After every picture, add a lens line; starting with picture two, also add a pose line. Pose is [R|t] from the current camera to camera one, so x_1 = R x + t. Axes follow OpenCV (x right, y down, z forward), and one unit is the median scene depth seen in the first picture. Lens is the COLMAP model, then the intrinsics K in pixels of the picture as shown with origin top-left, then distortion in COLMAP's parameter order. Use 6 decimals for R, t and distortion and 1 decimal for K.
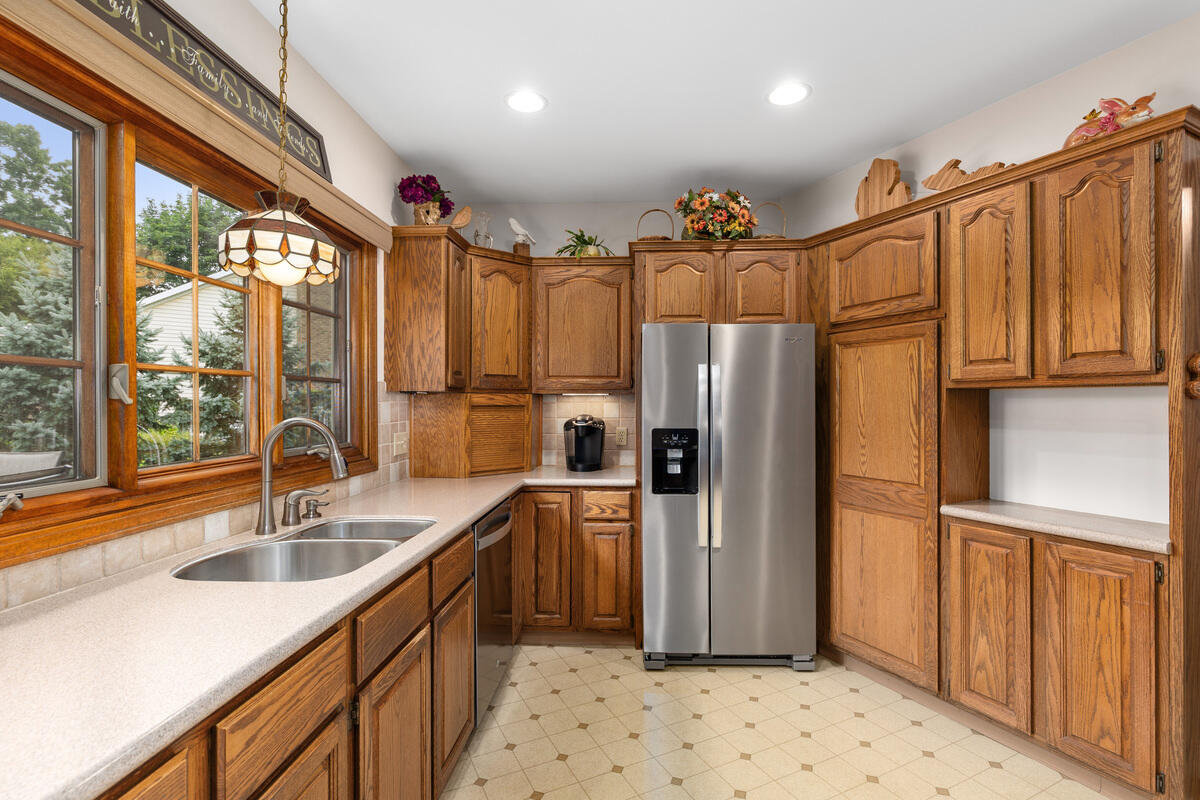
lens RADIAL K [[567.8, 0, 602.2], [0, 567.8, 404.1], [0, 0, 1]] dist [0.003987, -0.000311]
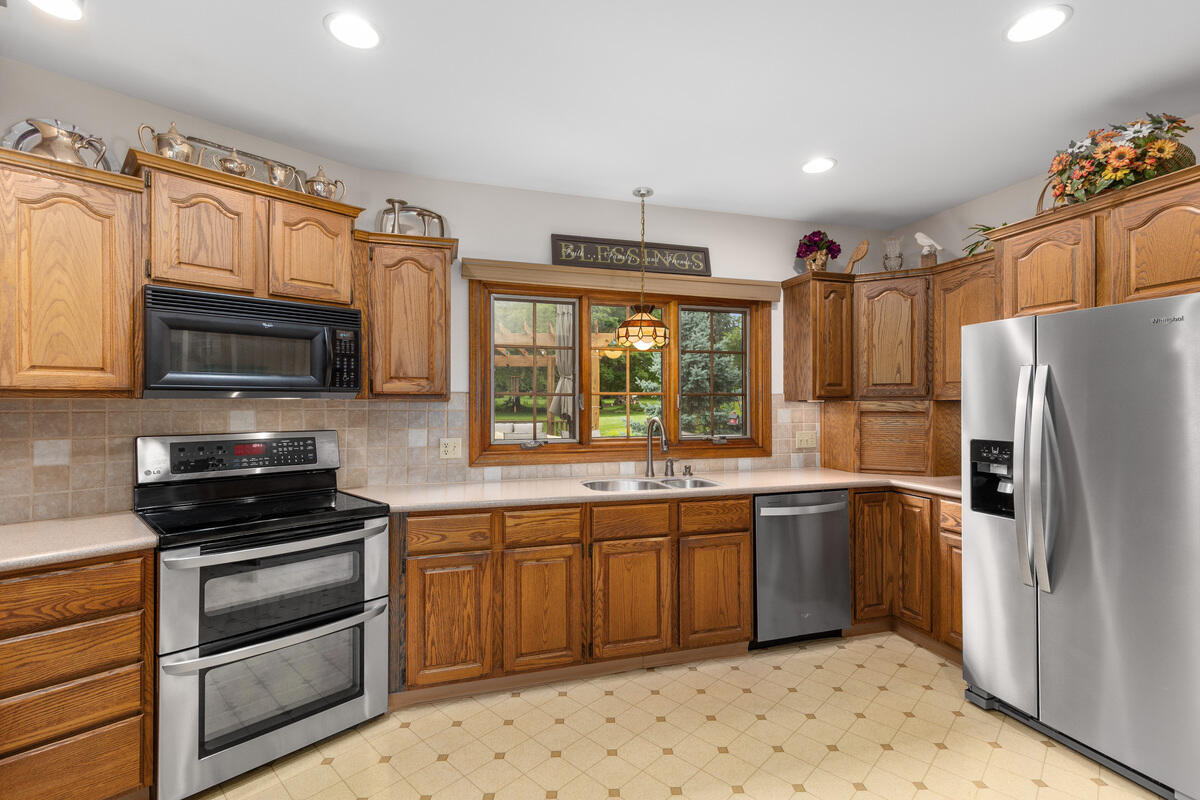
lens RADIAL K [[538.8, 0, 610.0], [0, 538.8, 401.3], [0, 0, 1]] dist [0.000751, -0.001051]
pose [[0.340029, -0.004893, -0.940402, 0.656890], [0.000466, 0.999987, -0.005034, -0.013133], [0.940415, 0.001273, 0.340027, 0.145209]]
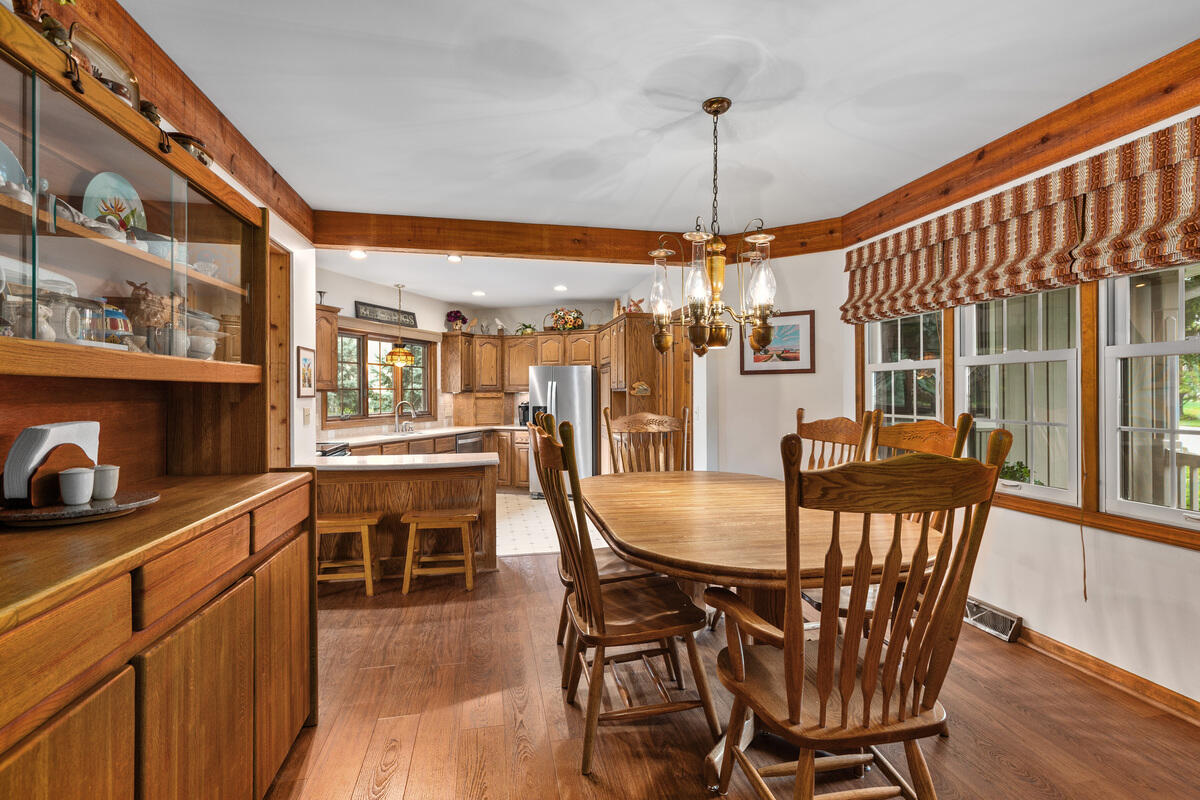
lens RADIAL K [[567.8, 0, 600.7], [0, 567.8, 395.9], [0, 0, 1]] dist [0.003987, -0.000311]
pose [[0.966478, -0.003175, -0.256731, 0.987370], [0.004379, 0.999982, 0.004119, -0.012955], [0.256713, -0.005105, 0.966474, -1.344297]]
